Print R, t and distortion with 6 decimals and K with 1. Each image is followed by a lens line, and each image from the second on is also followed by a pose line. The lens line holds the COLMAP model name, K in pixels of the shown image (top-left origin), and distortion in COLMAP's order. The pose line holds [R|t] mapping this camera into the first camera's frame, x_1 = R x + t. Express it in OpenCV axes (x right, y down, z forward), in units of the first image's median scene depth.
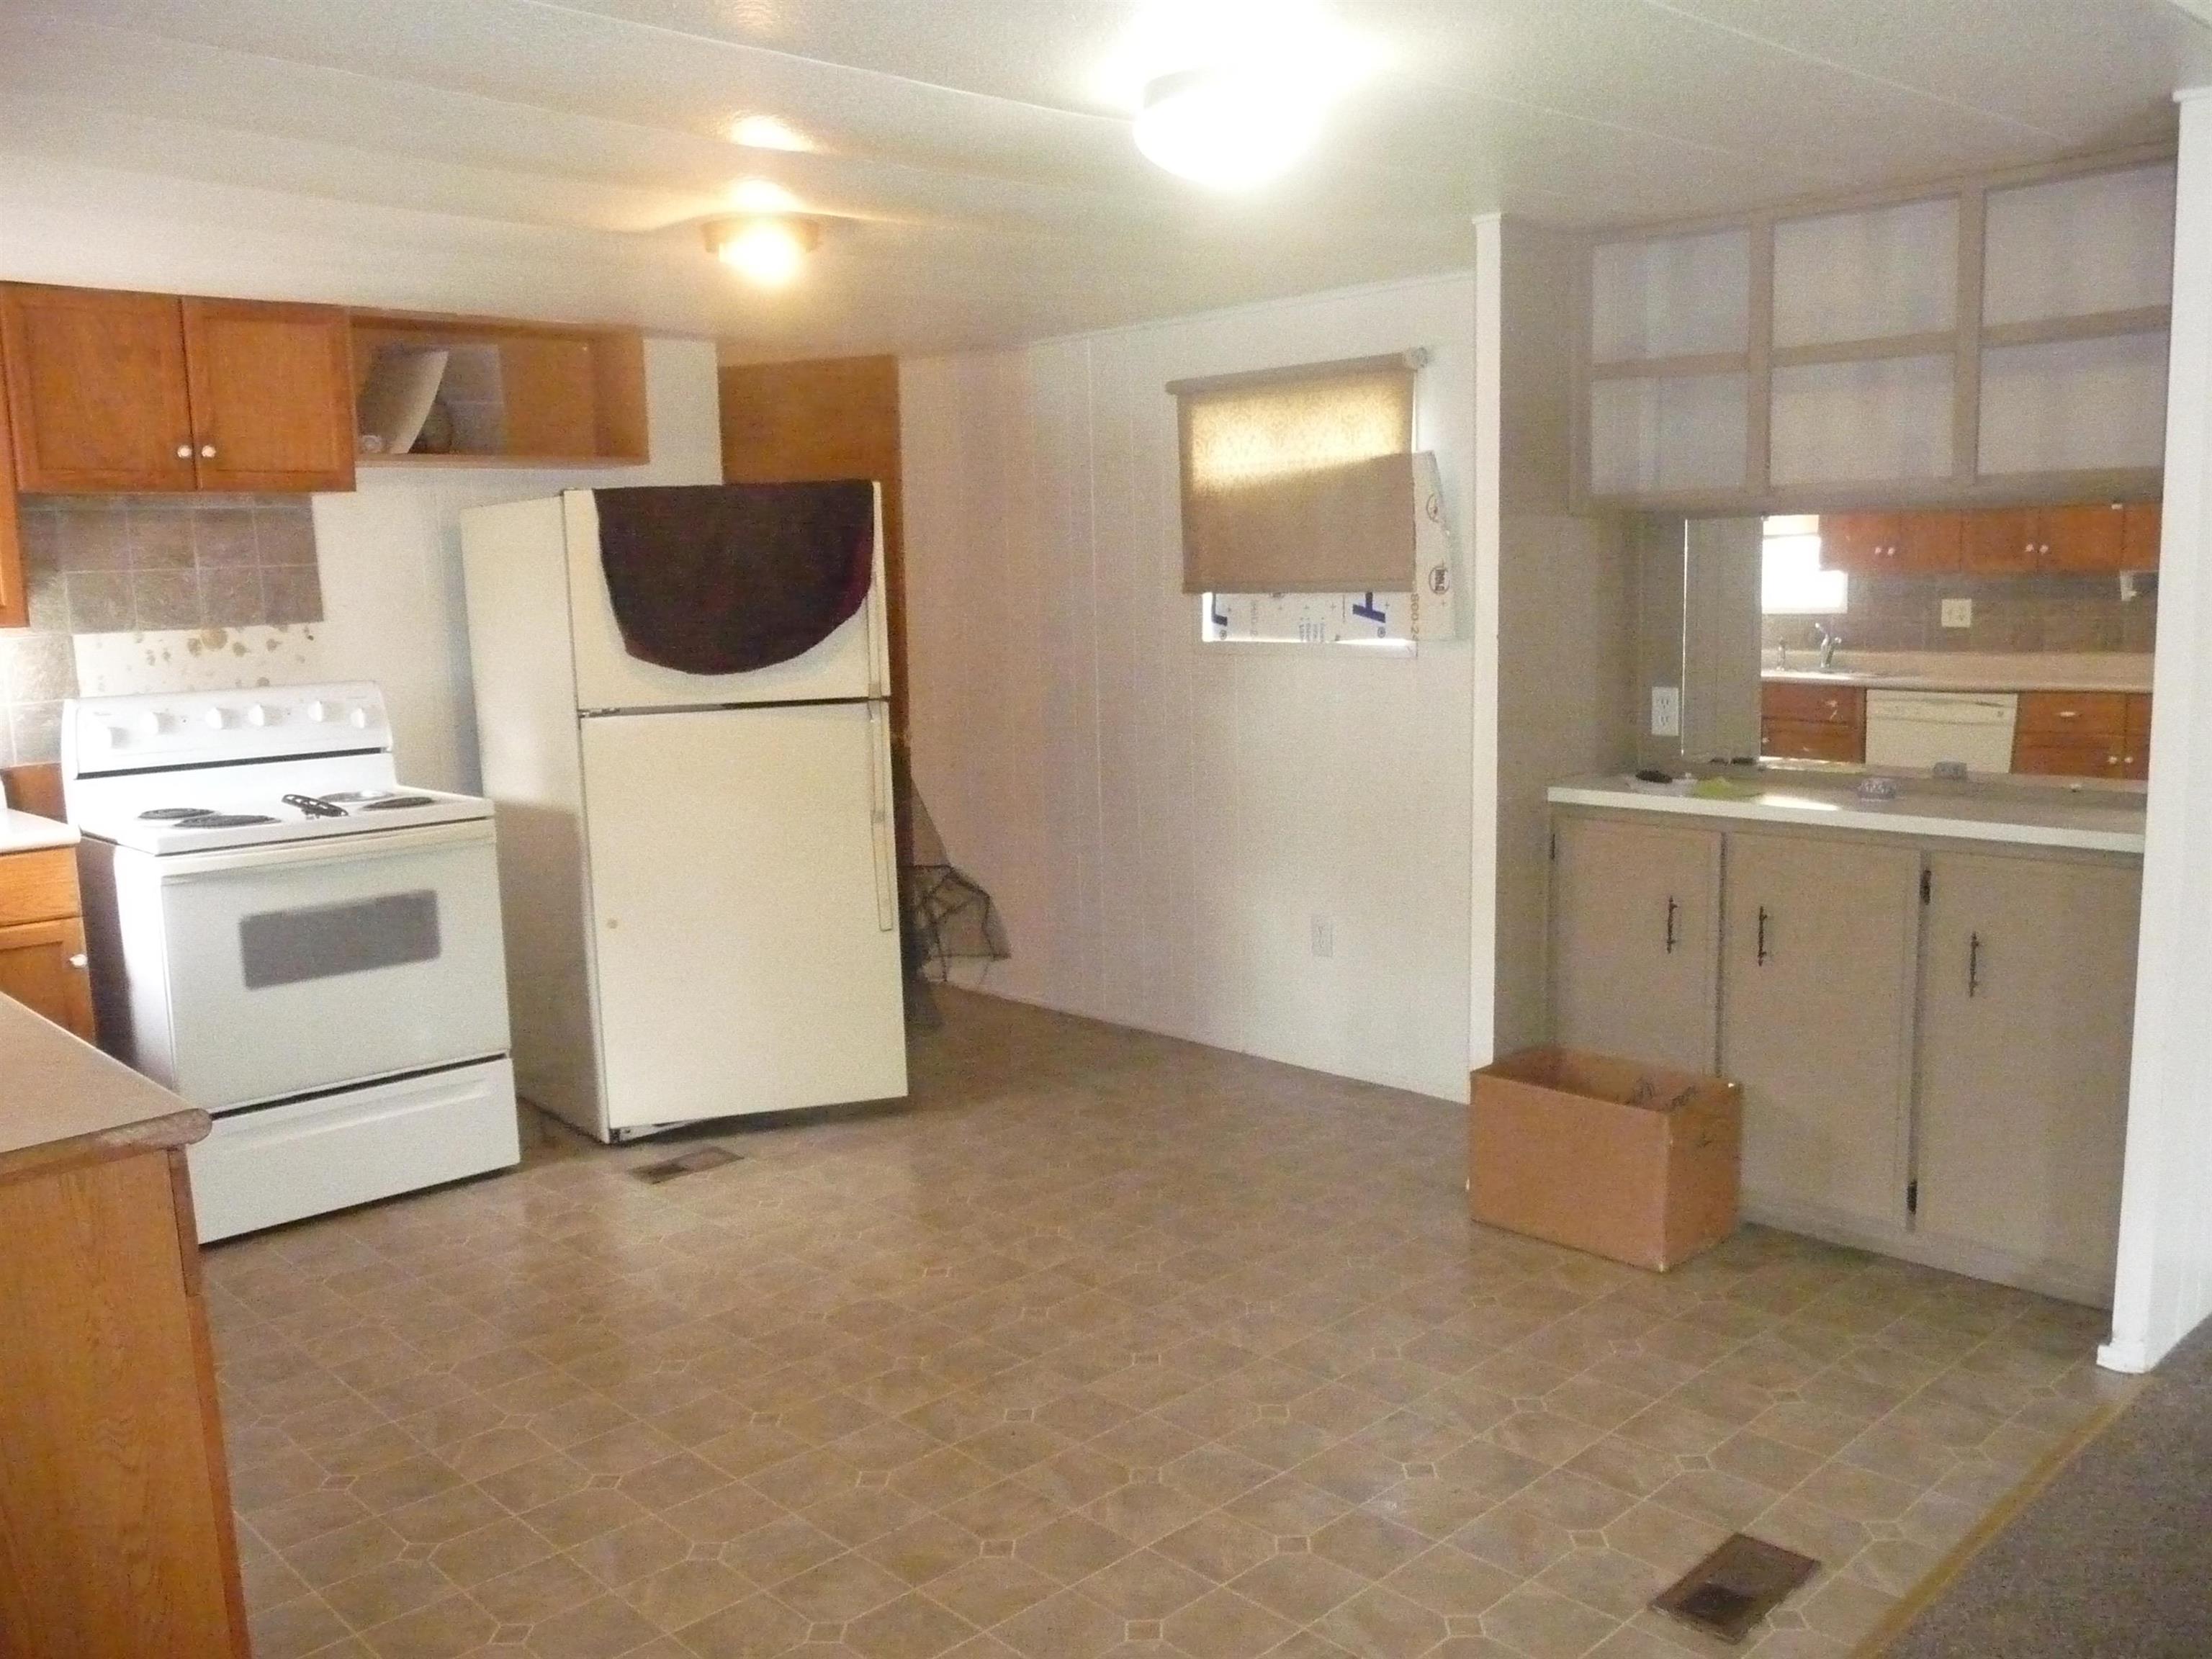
lens RADIAL K [[1841.6, 0, 1106.0], [0, 1841.6, 829.5], [0, 0, 1]] dist [-0.039161, 0.004704]
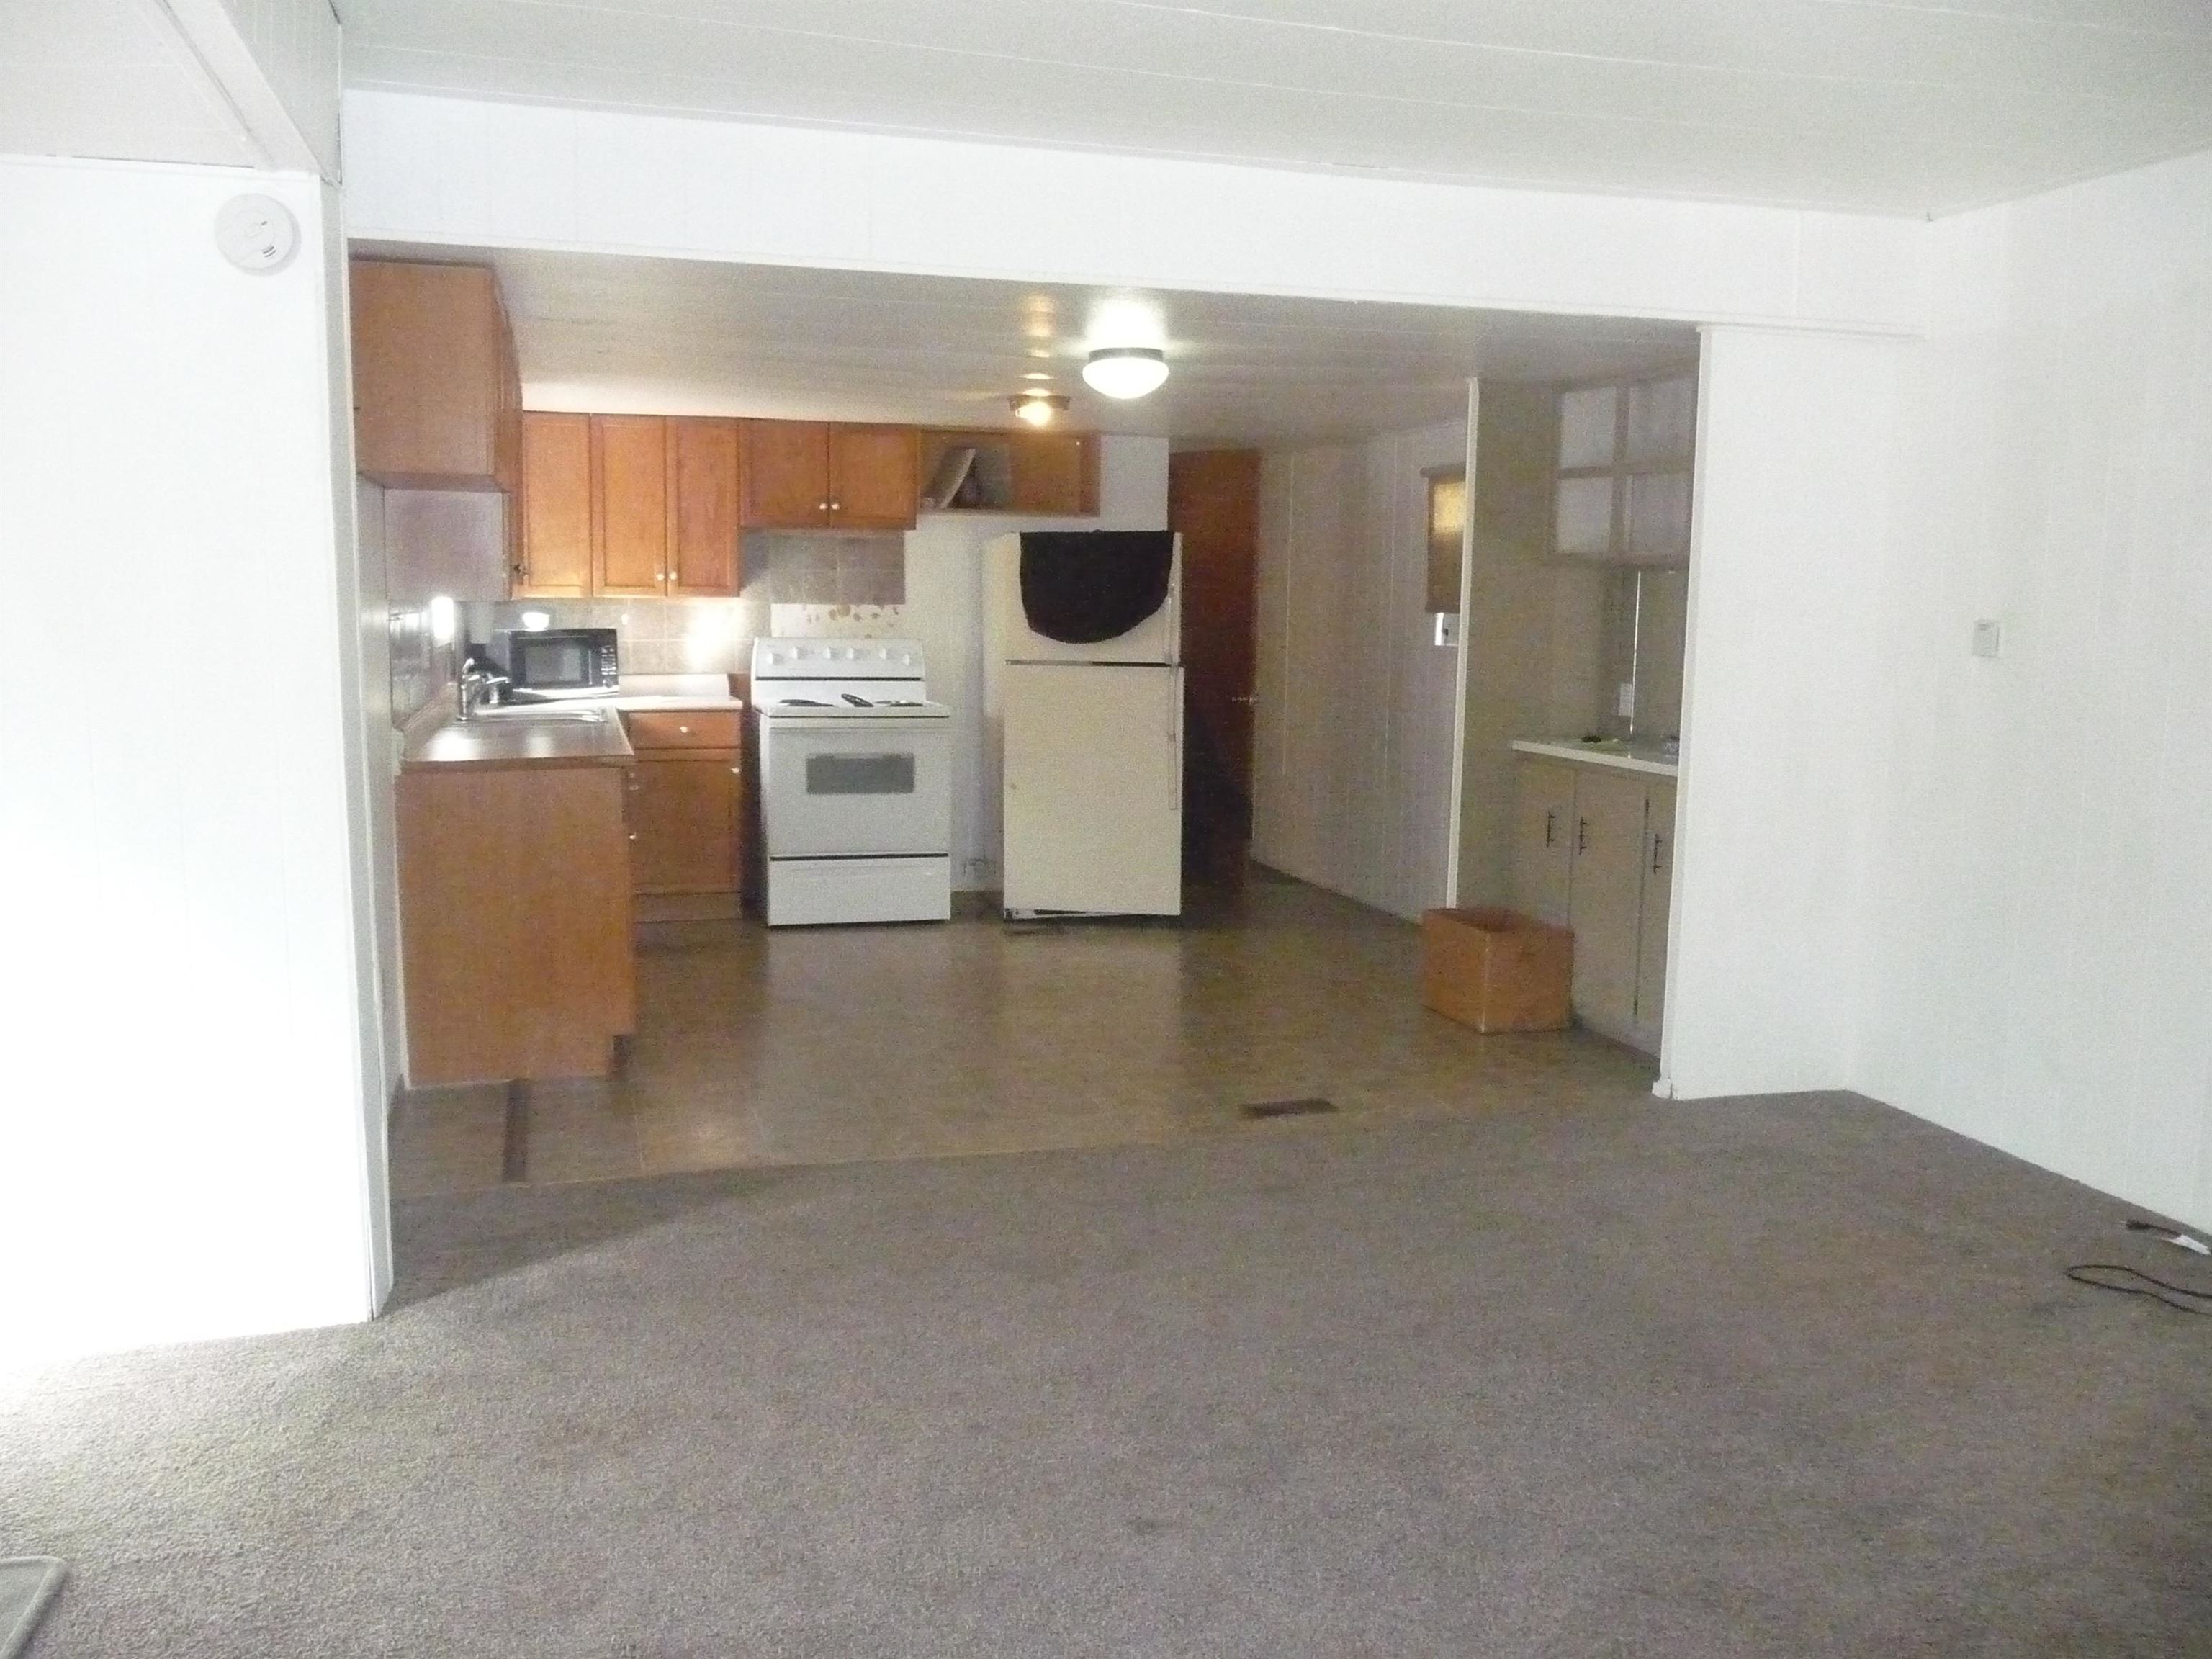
lens RADIAL K [[1841.6, 0, 1106.0], [0, 1841.6, 829.5], [0, 0, 1]] dist [-0.039161, 0.004704]
pose [[0.886928, 0.095600, -0.451906, 0.588117], [-0.102651, 0.994677, 0.008954, 0.067328], [0.450357, 0.038447, 0.892021, -0.488341]]
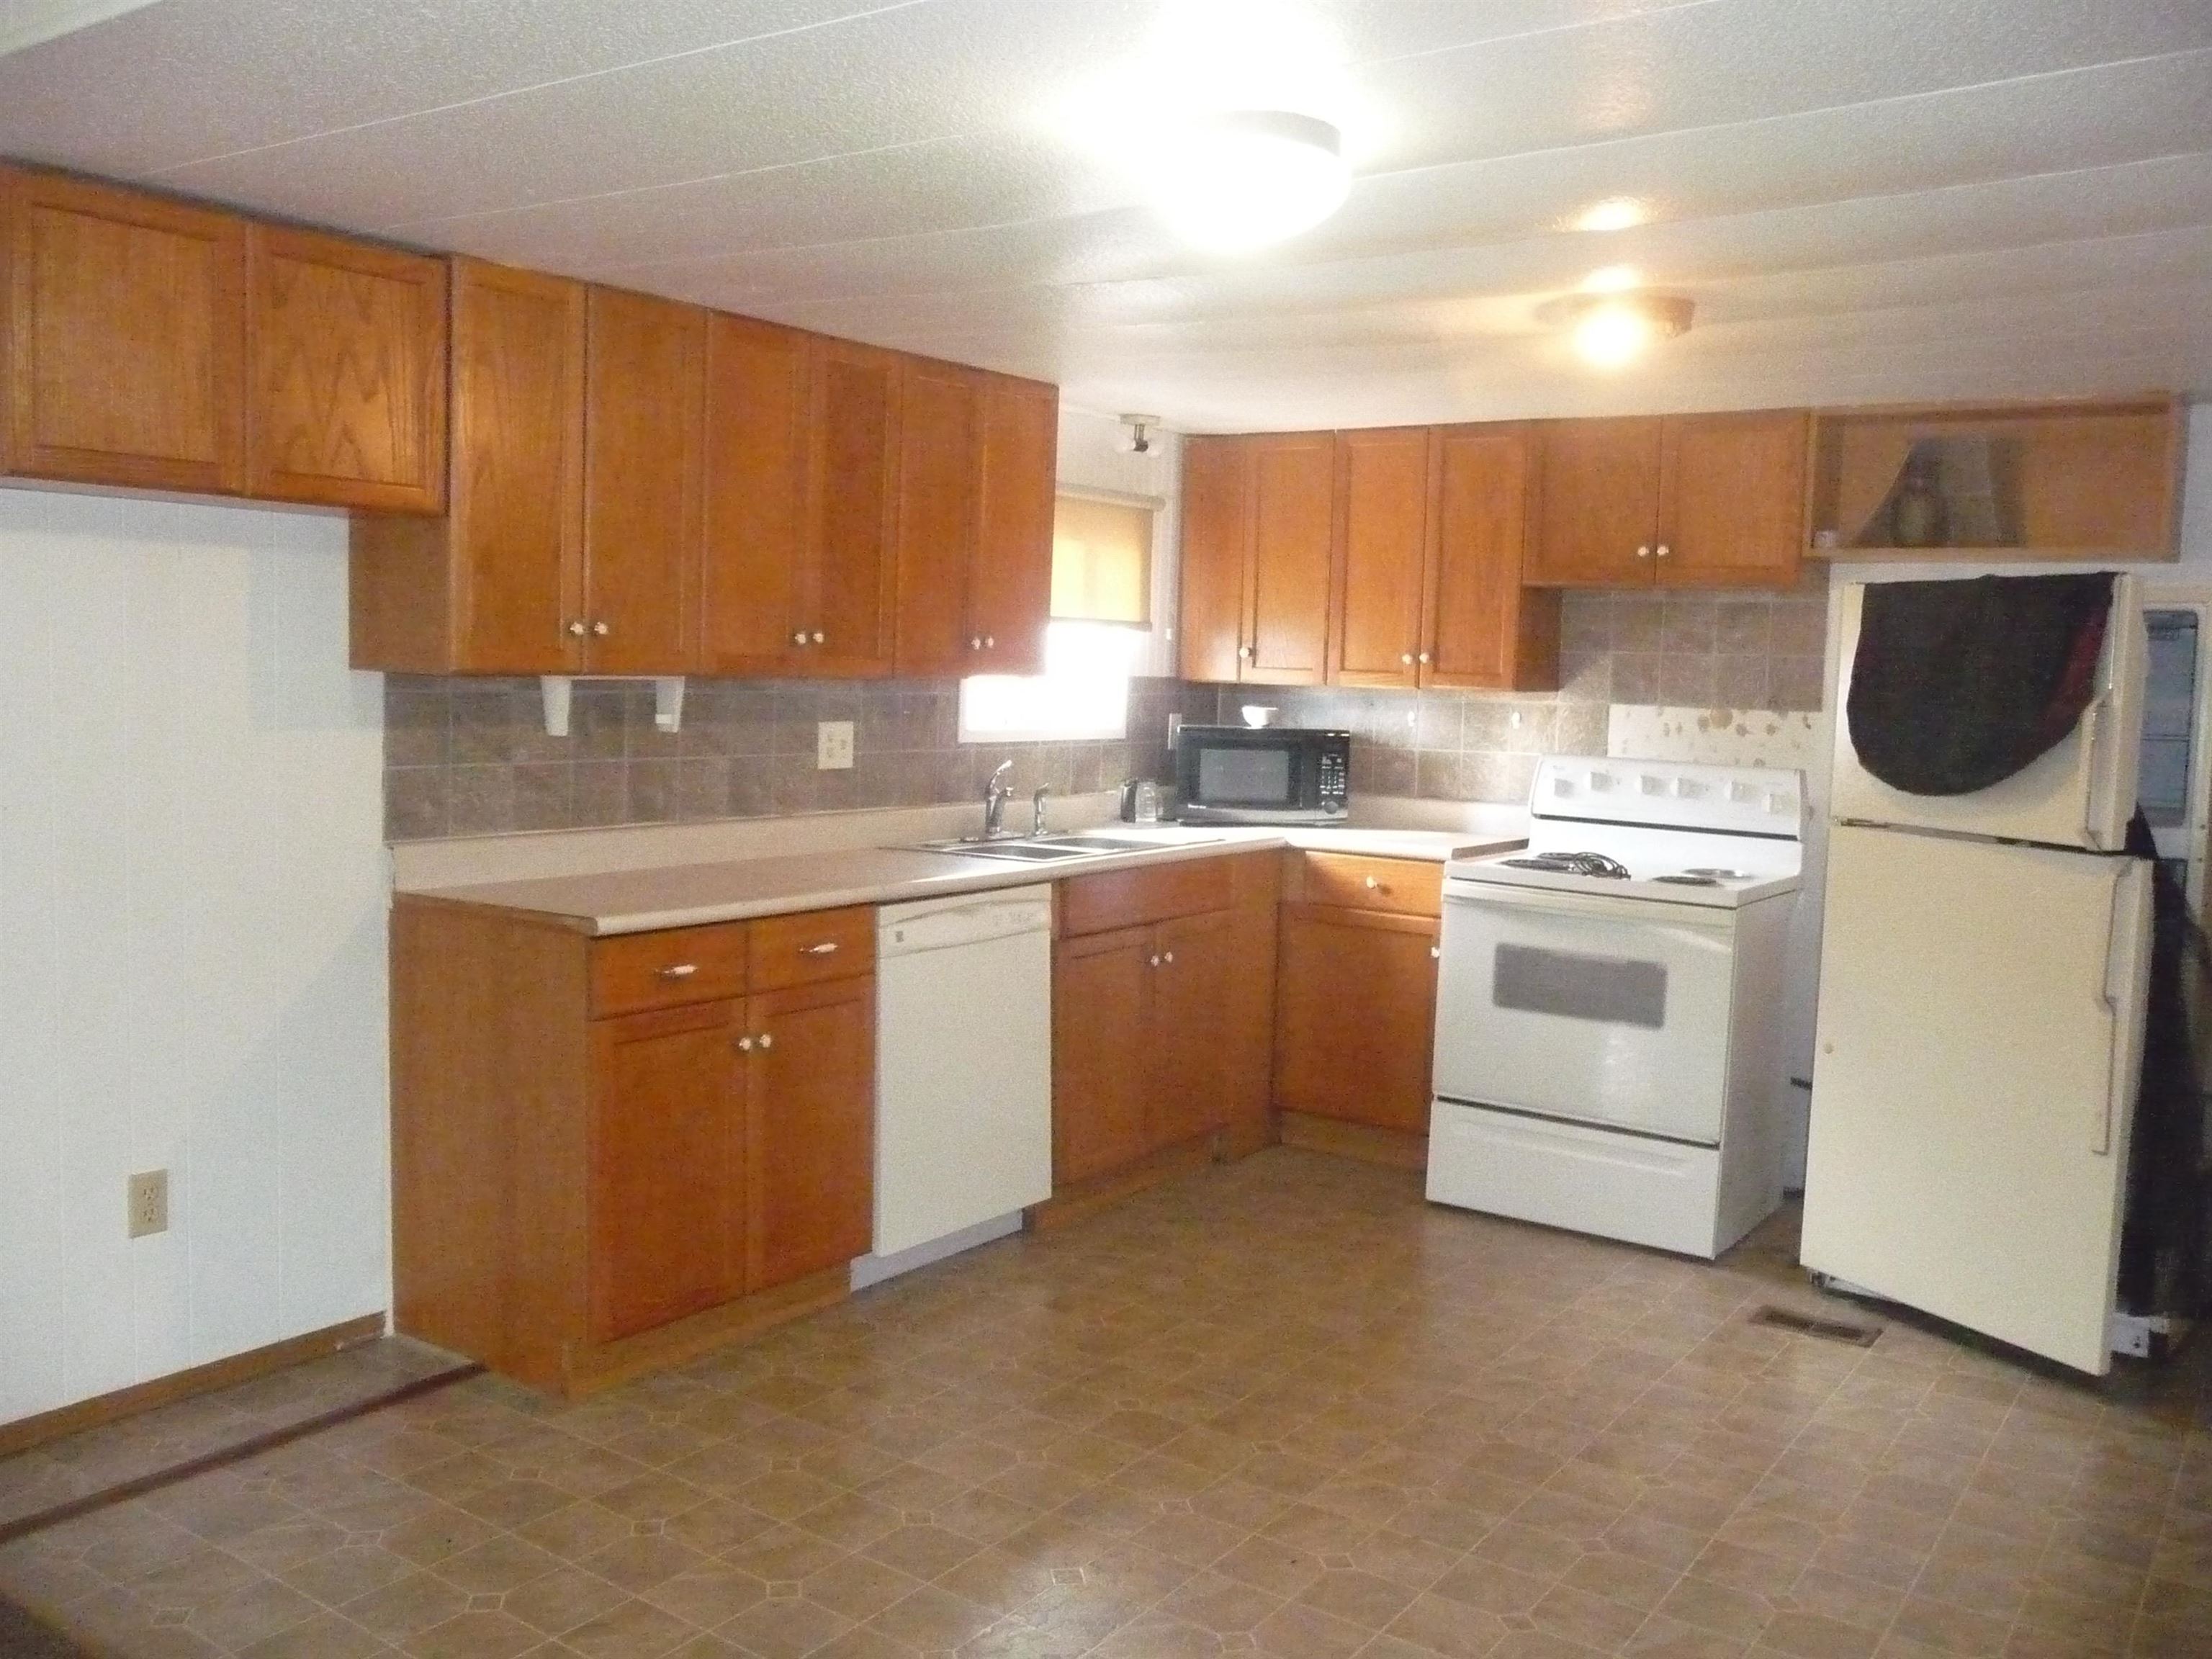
lens RADIAL K [[1833.6, 0, 1098.9], [0, 1833.6, 808.3], [0, 0, 1]] dist [-0.052151, 0.002344]
pose [[0.182693, 0.112556, -0.976706, 0.550120], [-0.178291, 0.980747, 0.079672, -0.075396], [0.966869, 0.159582, 0.199243, 0.444826]]
